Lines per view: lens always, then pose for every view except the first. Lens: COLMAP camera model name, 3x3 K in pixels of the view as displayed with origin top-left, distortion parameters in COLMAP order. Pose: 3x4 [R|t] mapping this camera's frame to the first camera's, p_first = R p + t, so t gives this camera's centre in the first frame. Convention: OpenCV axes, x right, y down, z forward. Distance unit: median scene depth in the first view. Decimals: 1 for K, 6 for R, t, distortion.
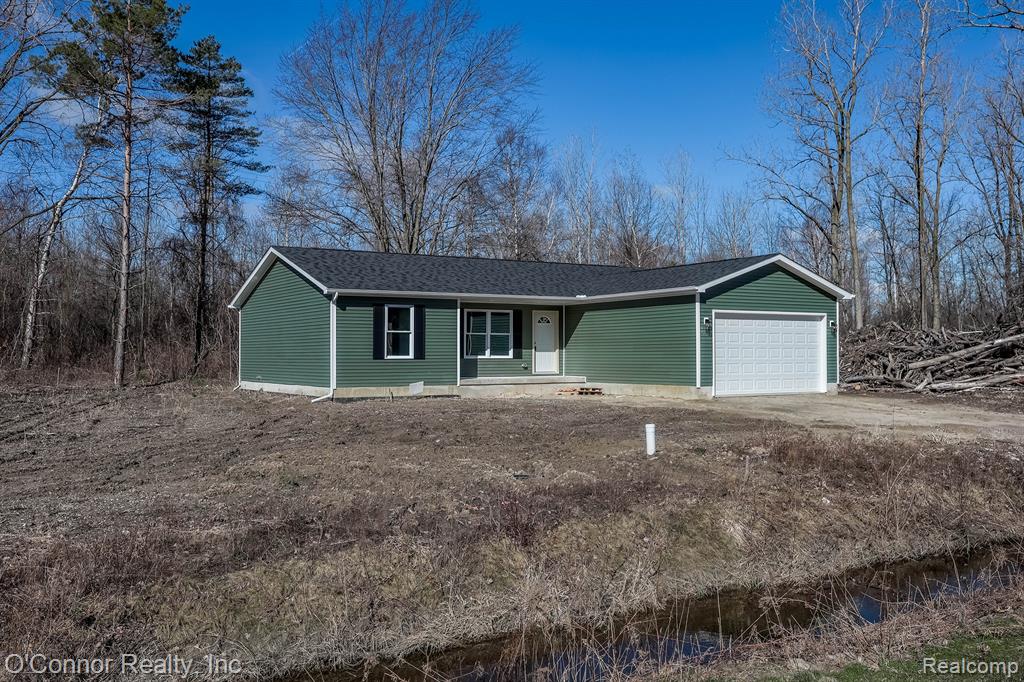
lens RADIAL K [[1004.8, 0, 512.0], [0, 1004.8, 341.0], [0, 0, 1]] dist [-0.000849, -0.006054]
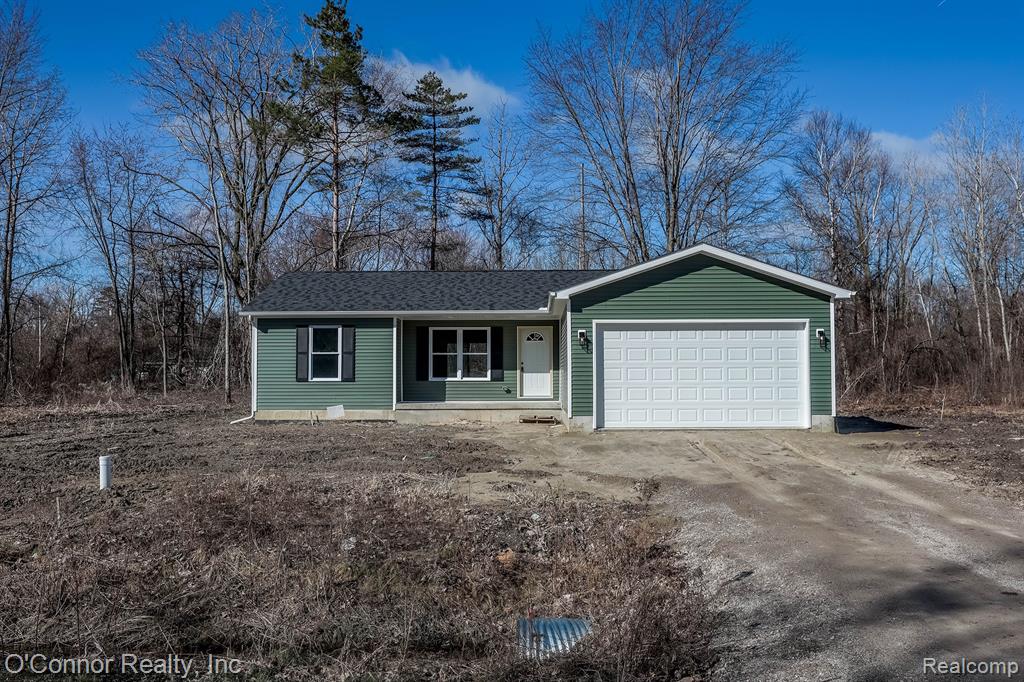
lens RADIAL K [[1004.8, 0, 512.0], [0, 1004.8, 341.0], [0, 0, 1]] dist [-0.000849, -0.006054]
pose [[0.831660, -0.021190, -0.554881, 0.548784], [0.009210, 0.999661, -0.024371, 0.004142], [0.555209, 0.015158, 0.831573, 0.280866]]
